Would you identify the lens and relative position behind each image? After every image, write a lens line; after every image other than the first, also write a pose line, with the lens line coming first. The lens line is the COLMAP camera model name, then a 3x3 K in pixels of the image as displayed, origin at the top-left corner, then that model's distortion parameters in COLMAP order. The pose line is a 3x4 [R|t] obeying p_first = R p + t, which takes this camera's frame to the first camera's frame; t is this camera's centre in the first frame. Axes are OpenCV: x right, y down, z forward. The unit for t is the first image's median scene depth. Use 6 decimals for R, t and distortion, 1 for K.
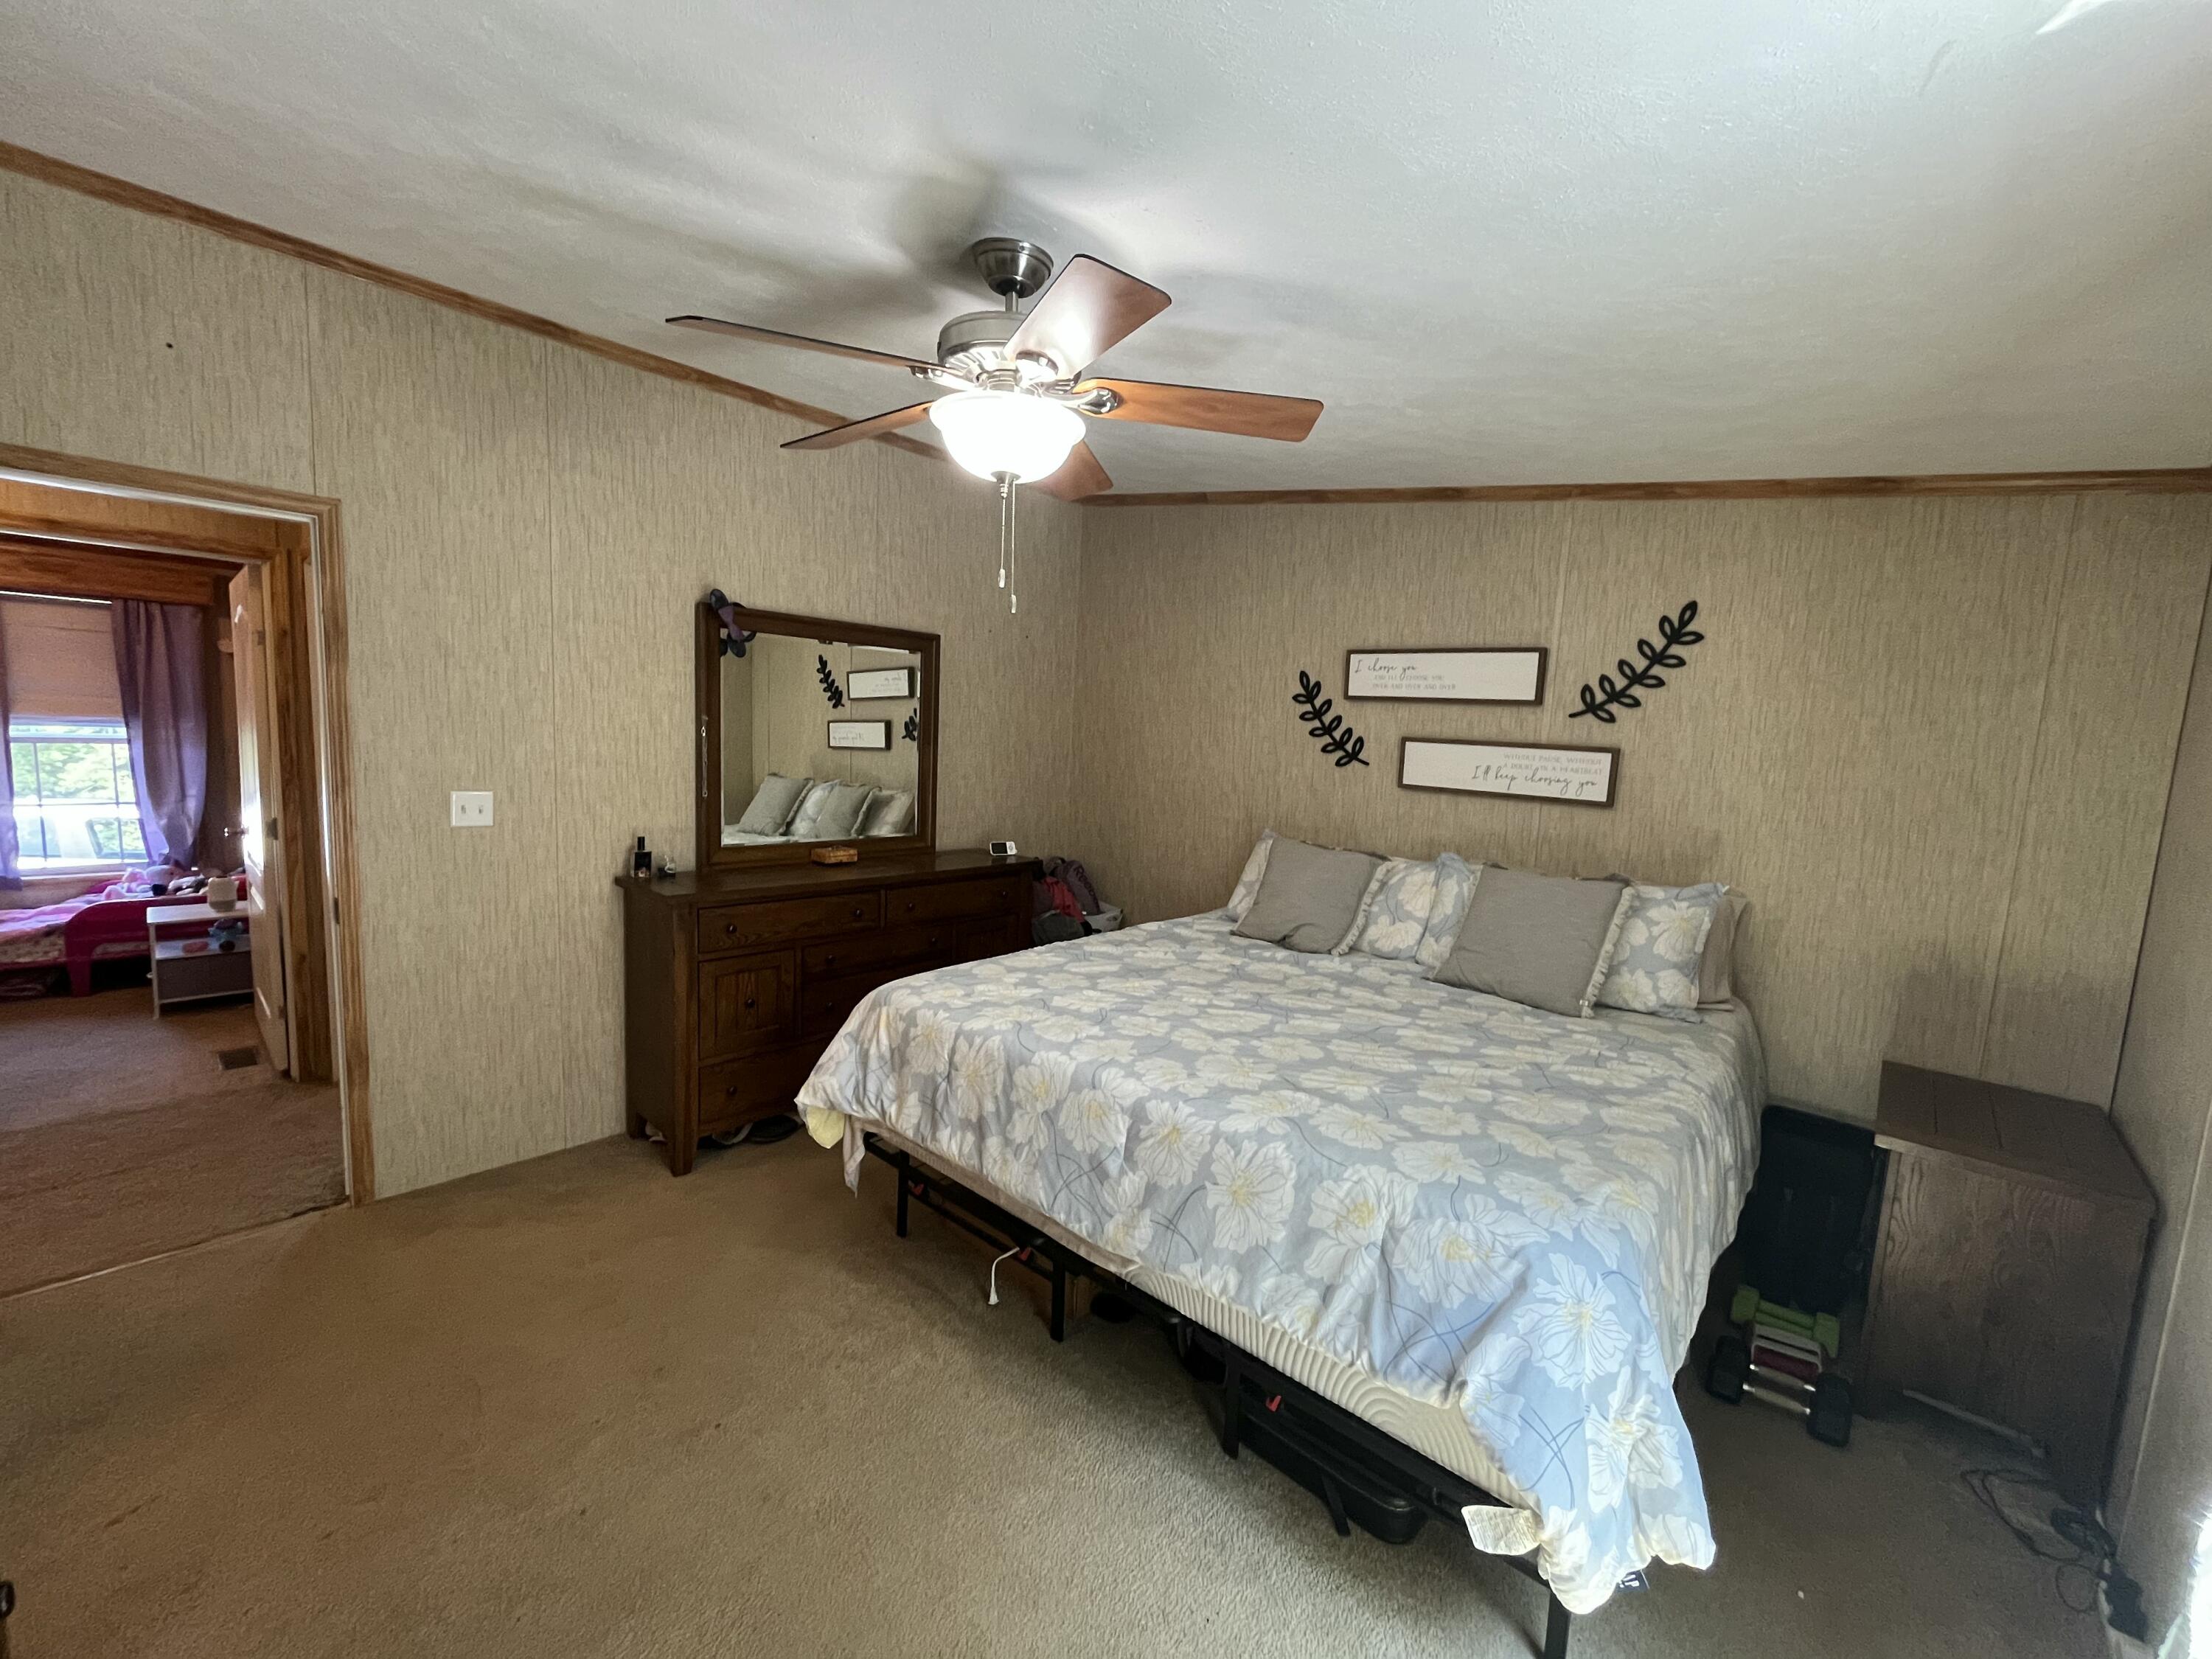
lens RADIAL K [[888.0, 0, 1106.0], [0, 888.0, 834.4], [0, 0, 1]] dist [-0.009987, -0.000586]
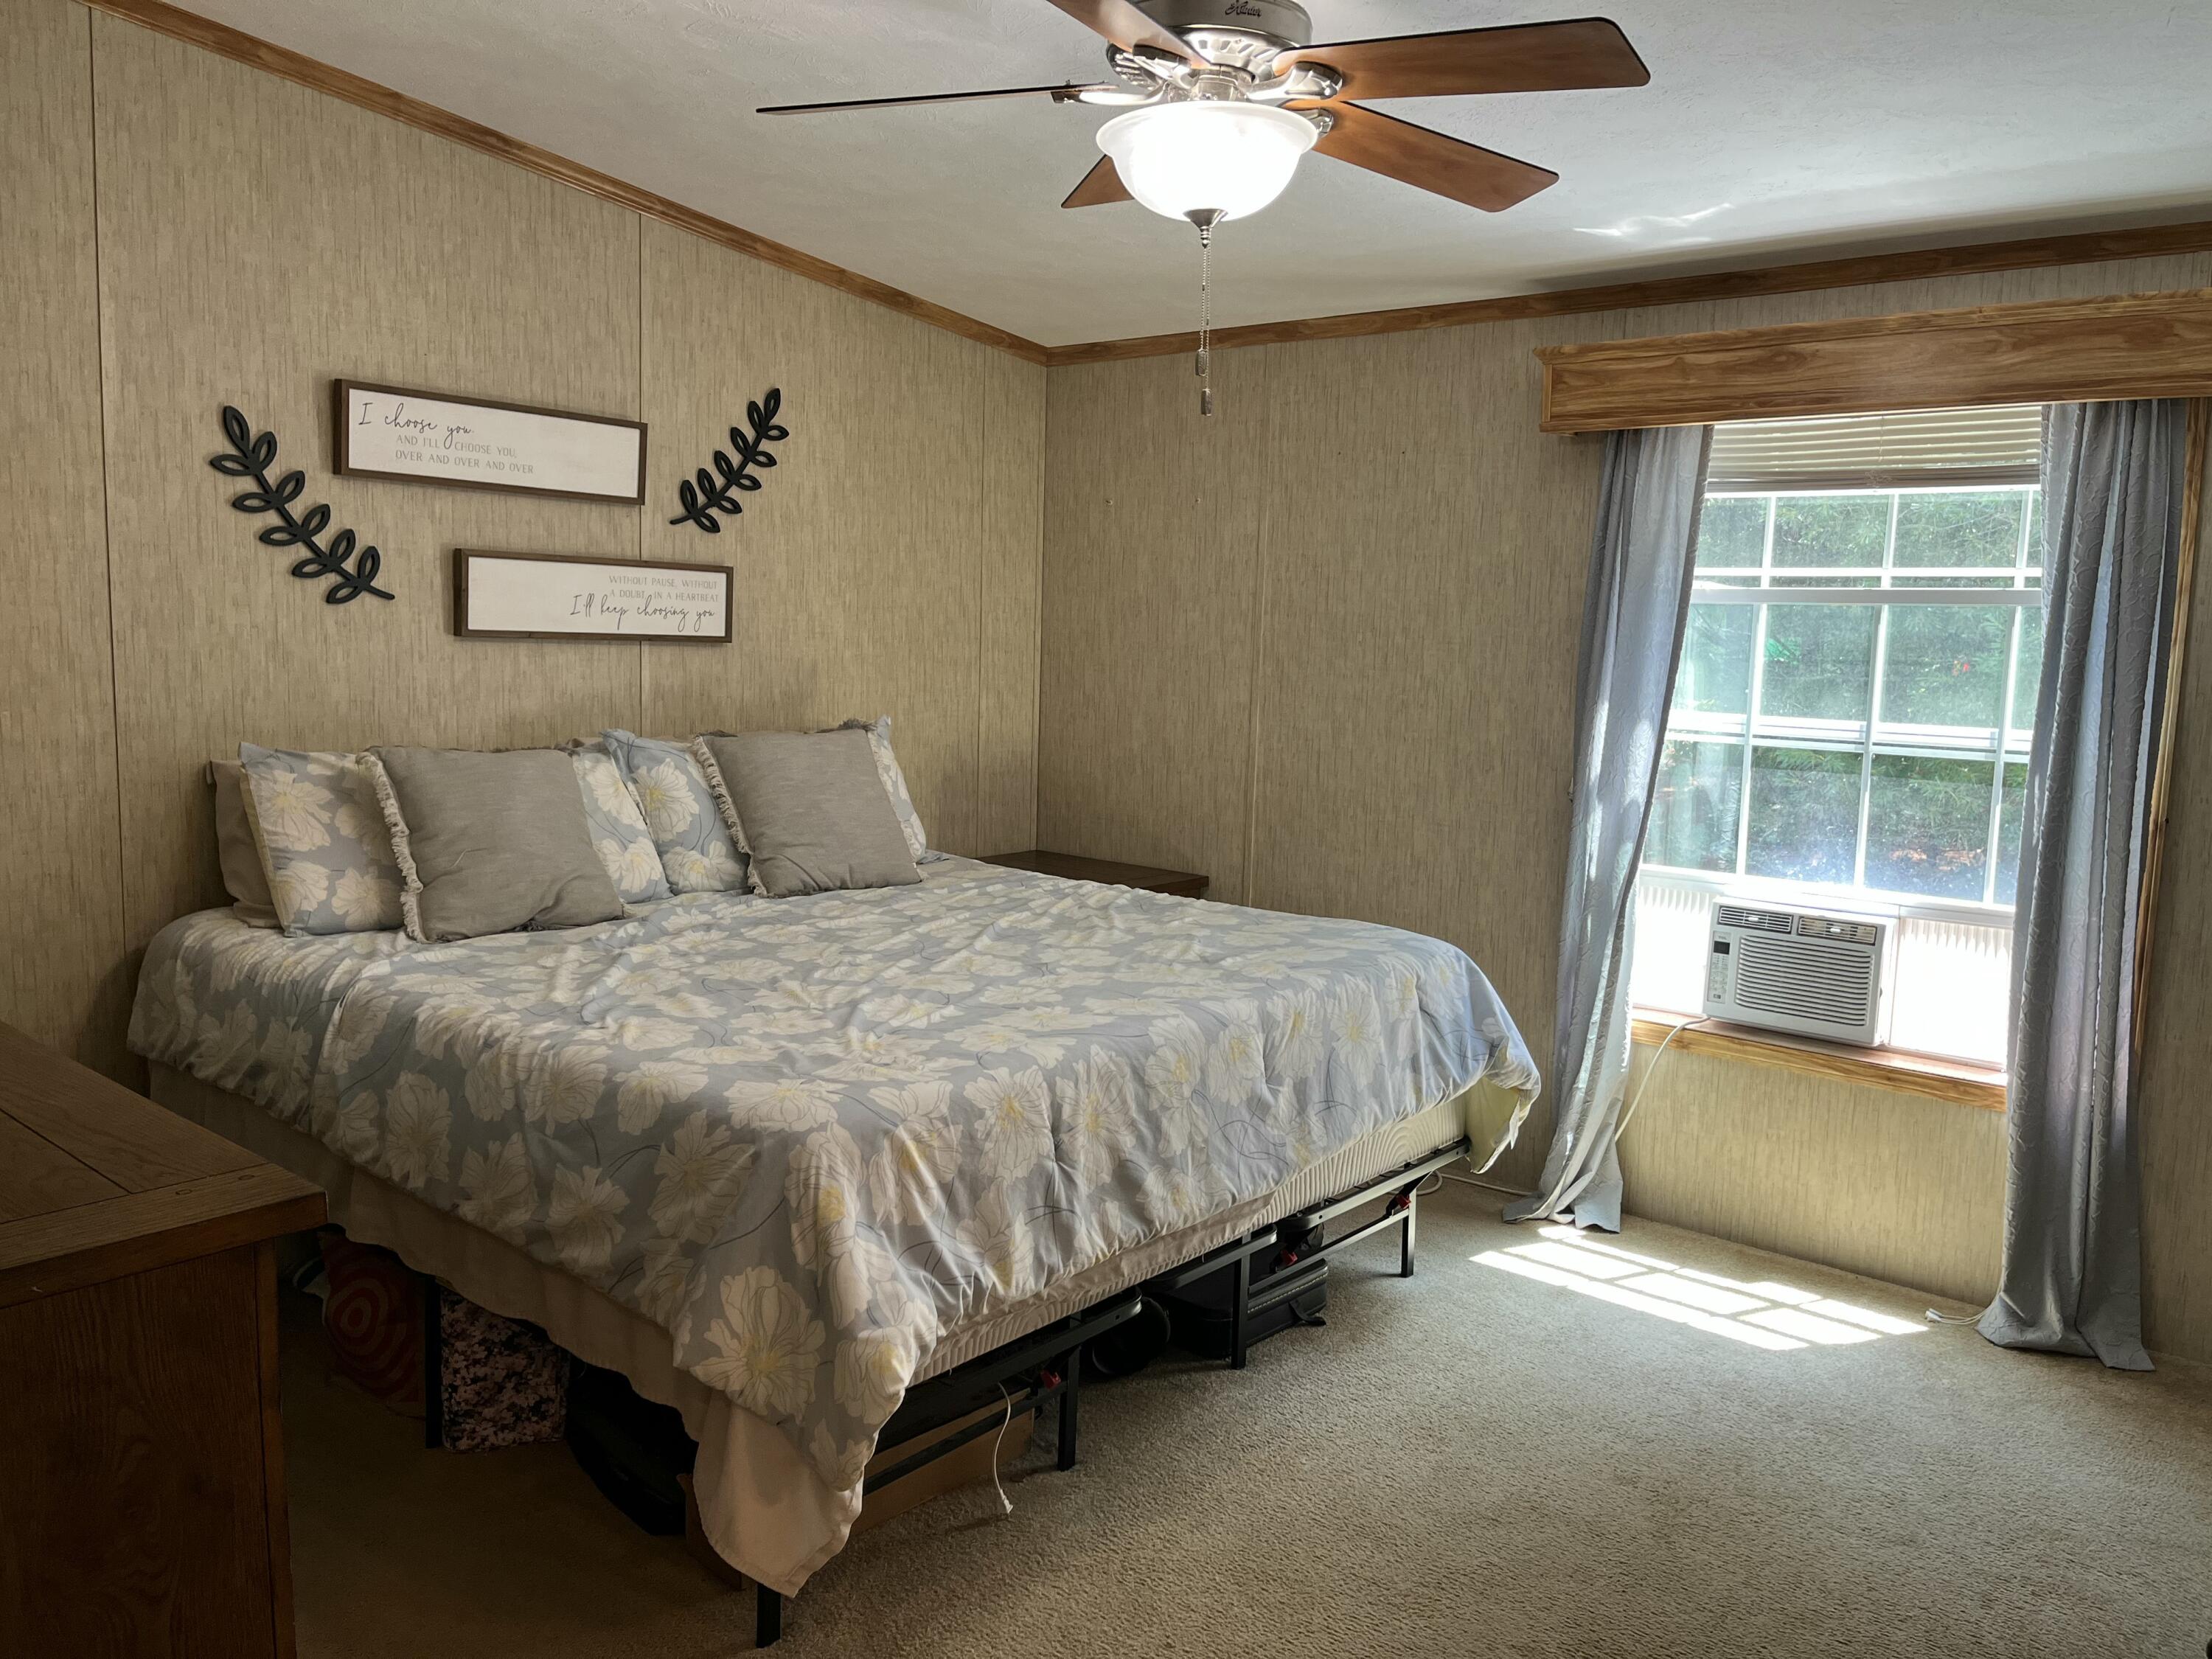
lens RADIAL K [[1666.1, 0, 1104.7], [0, 1666.1, 819.1], [0, 0, 1]] dist [0.076459, -0.097437]
pose [[-0.031876, -0.167288, 0.985393, -0.895135], [0.086594, 0.981724, 0.169467, -0.096959], [-0.995734, 0.090731, -0.016807, 0.690278]]
